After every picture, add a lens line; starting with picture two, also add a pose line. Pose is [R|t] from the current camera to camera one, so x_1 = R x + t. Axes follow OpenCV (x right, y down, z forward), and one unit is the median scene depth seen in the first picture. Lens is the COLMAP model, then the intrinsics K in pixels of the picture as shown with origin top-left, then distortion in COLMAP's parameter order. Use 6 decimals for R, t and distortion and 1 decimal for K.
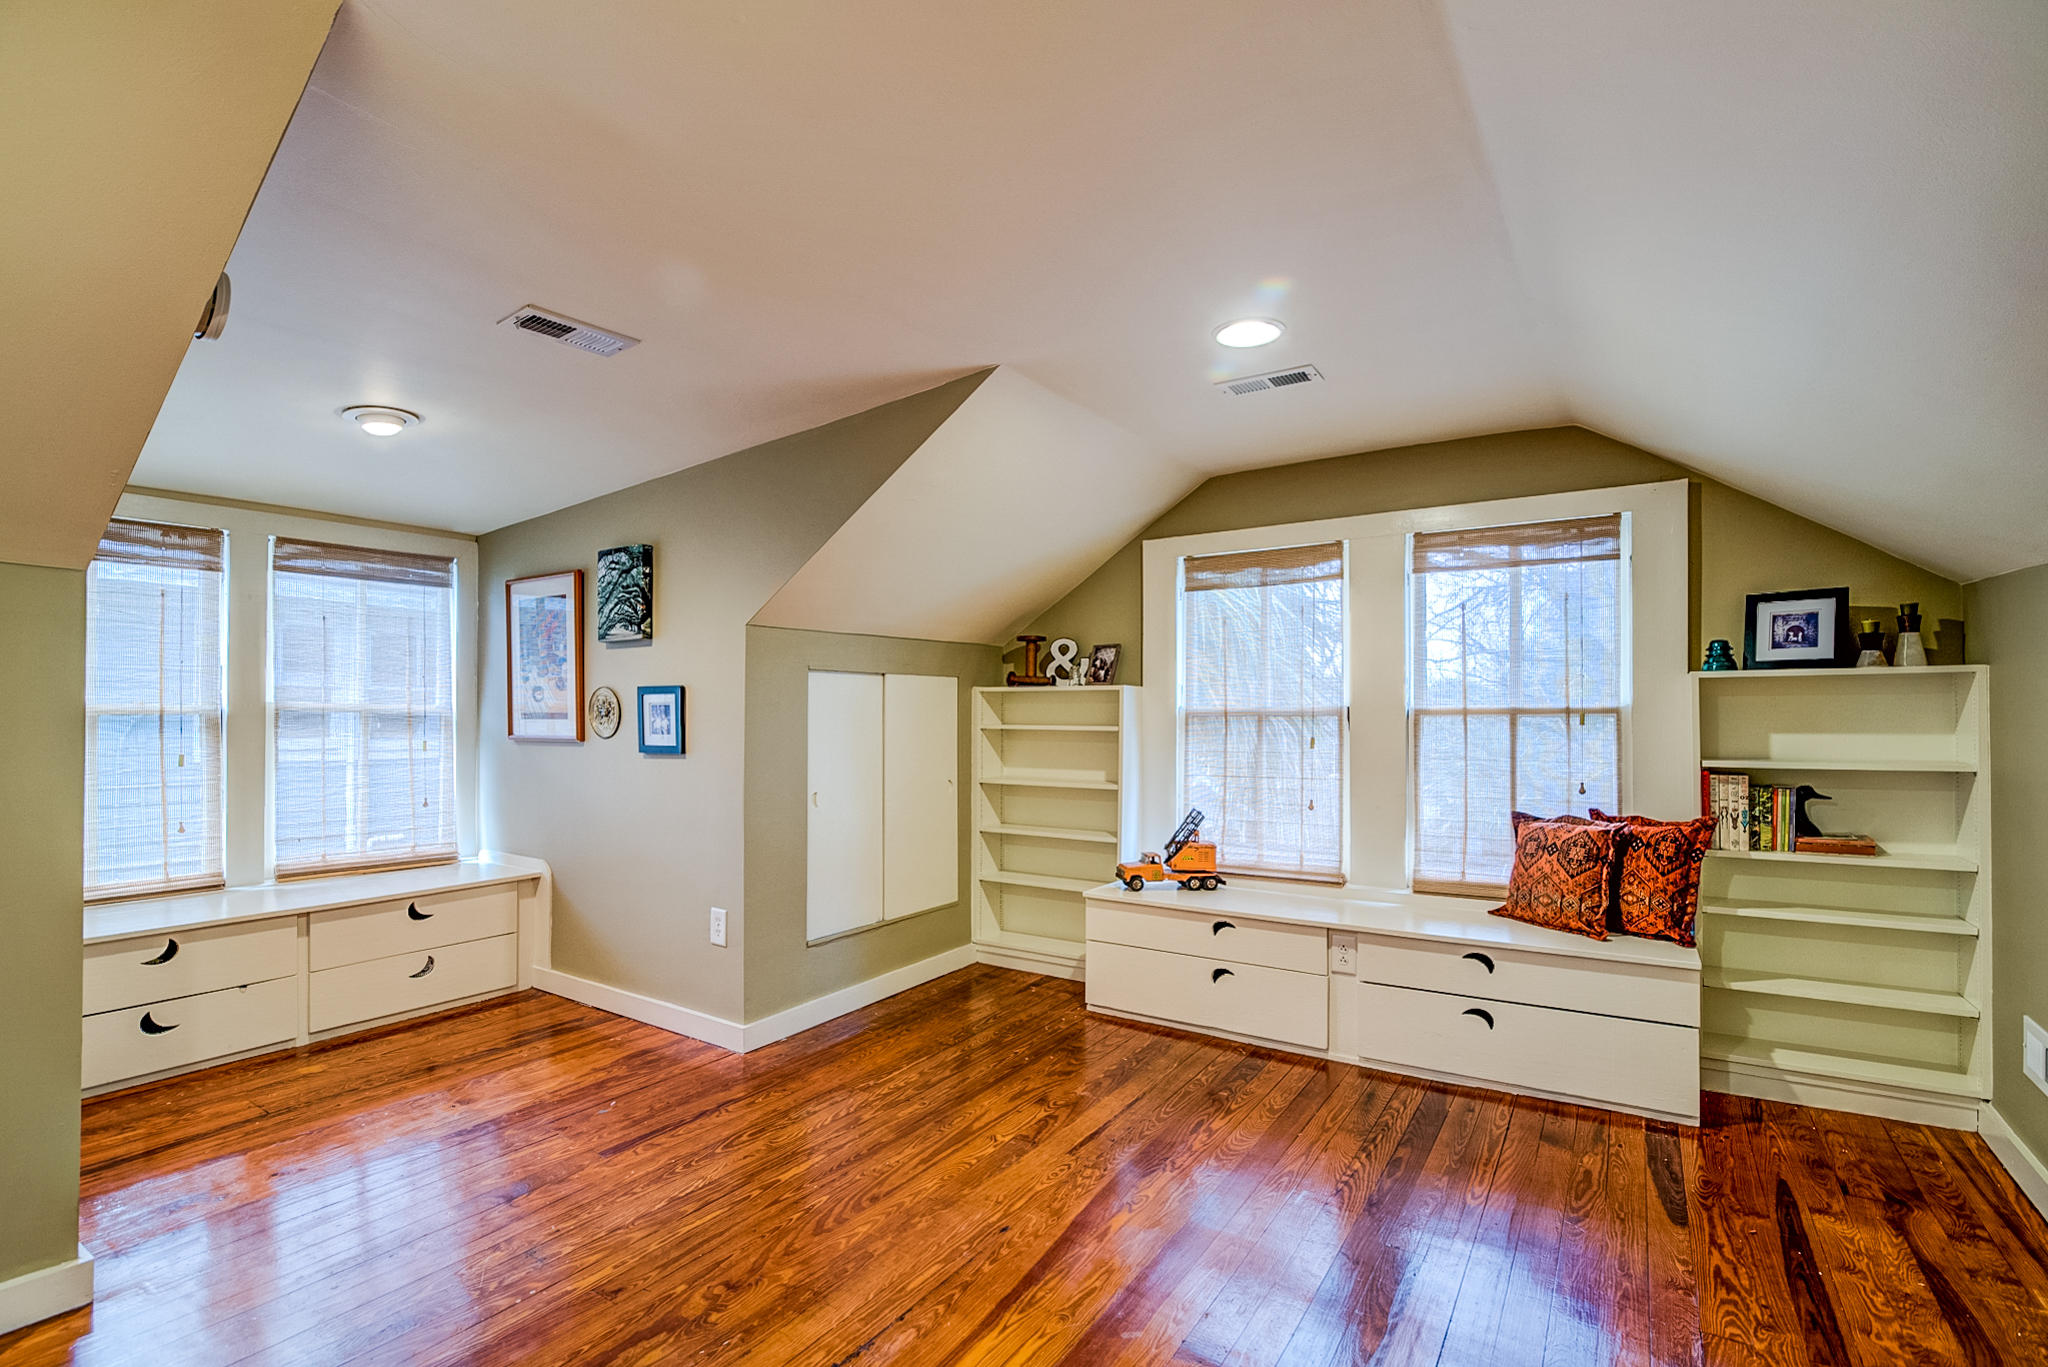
lens RADIAL K [[965.0, 0, 984.3], [0, 965.0, 705.5], [0, 0, 1]] dist [-0.019116, 0.000657]
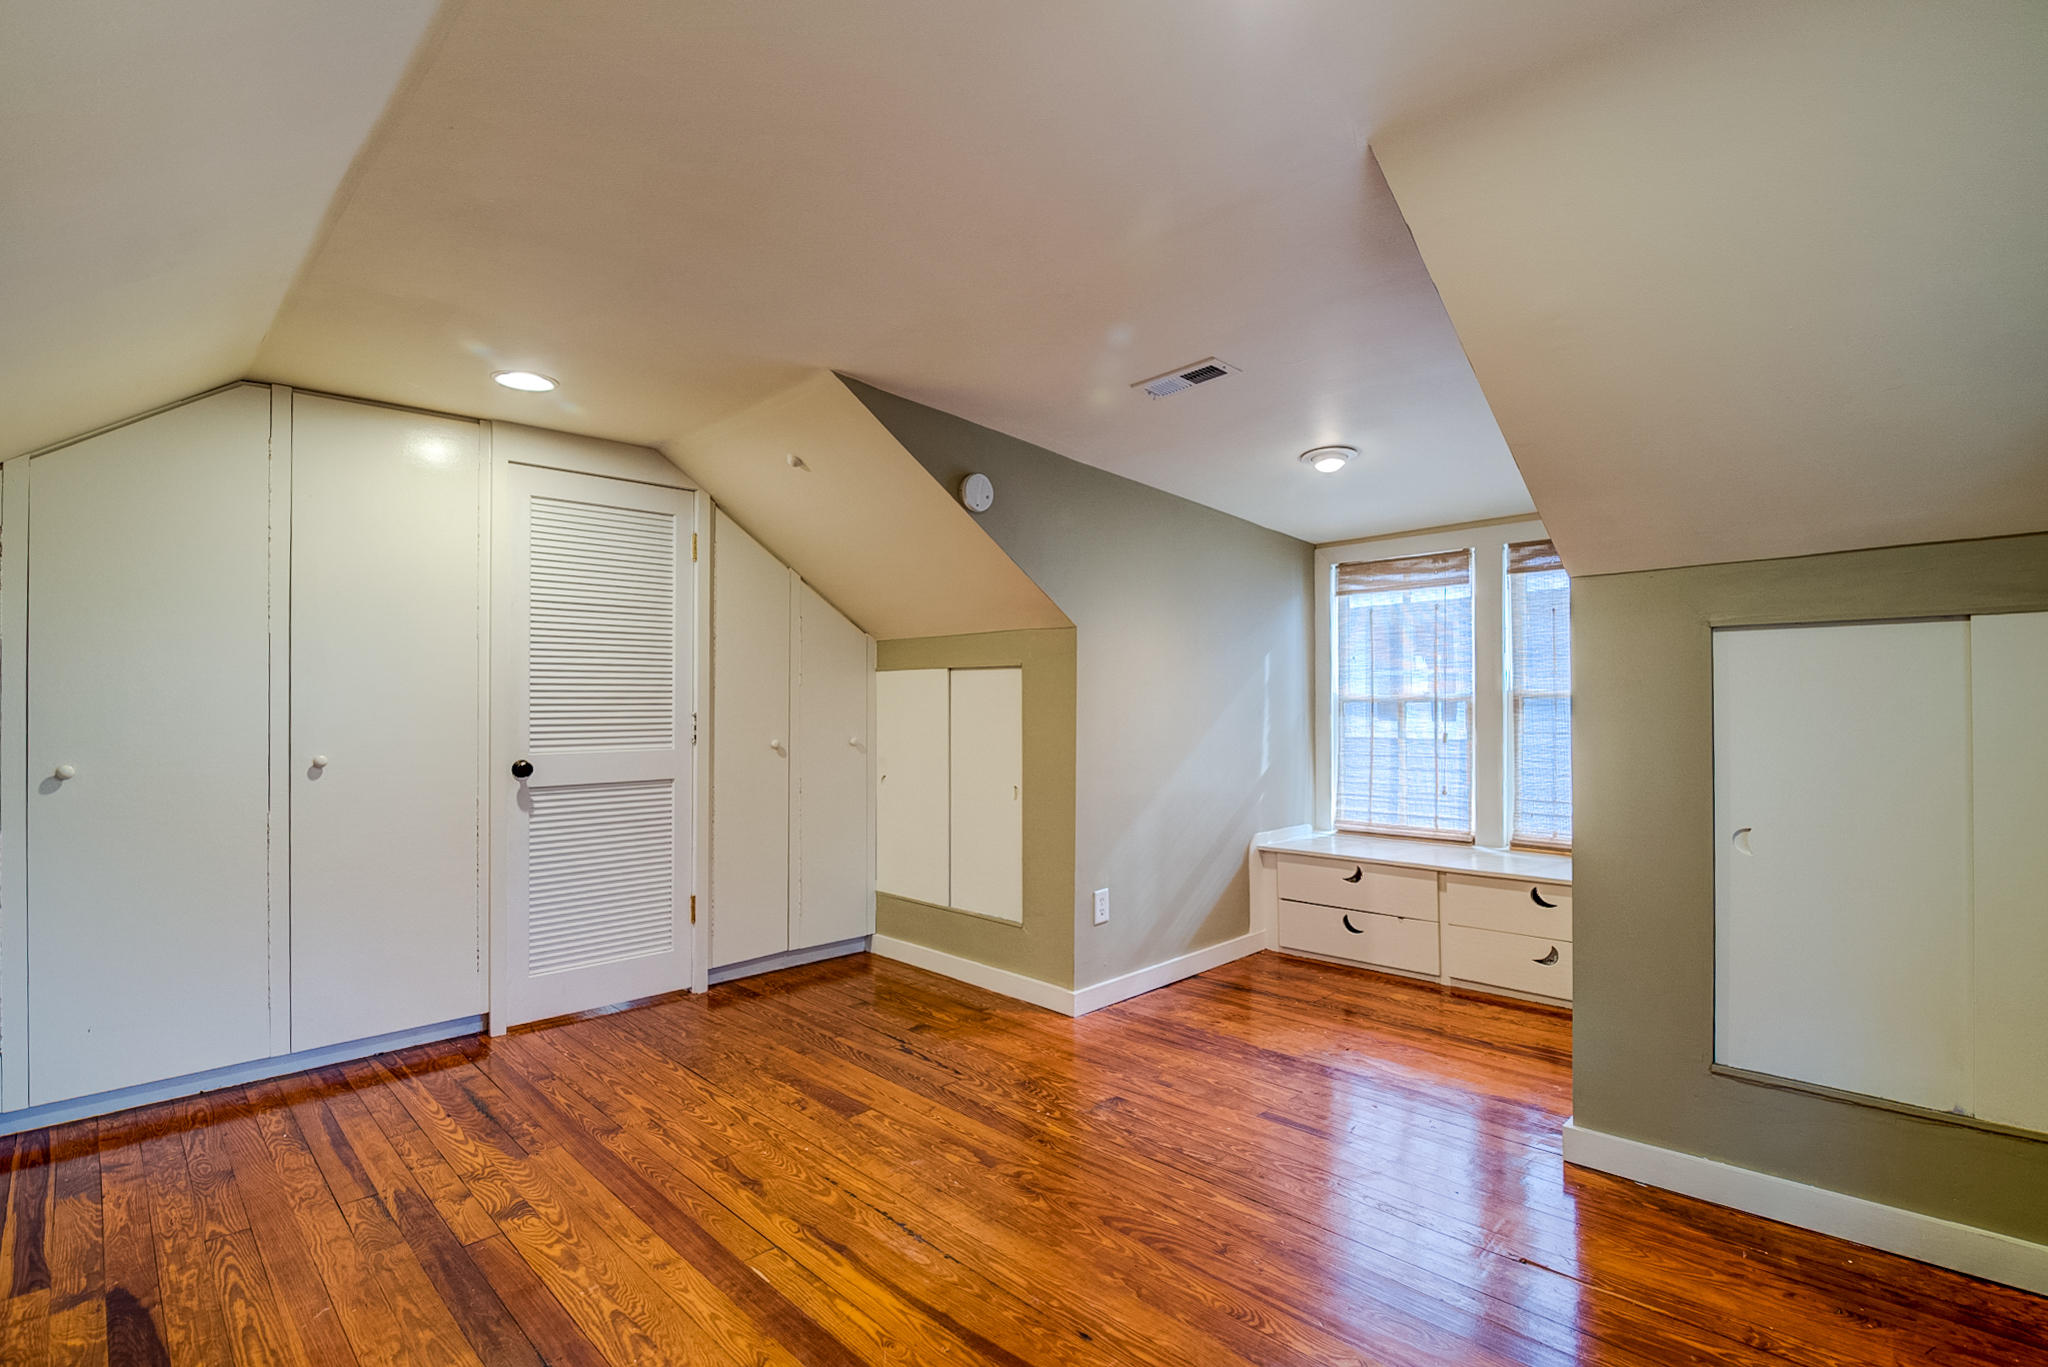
lens RADIAL K [[965.0, 0, 1021.8], [0, 965.0, 696.3], [0, 0, 1]] dist [-0.019116, 0.000657]
pose [[-0.191960, -0.006565, -0.981381, 0.532304], [0.015455, 0.999833, -0.009712, 0.006699], [0.981281, -0.017032, -0.191826, 0.712436]]
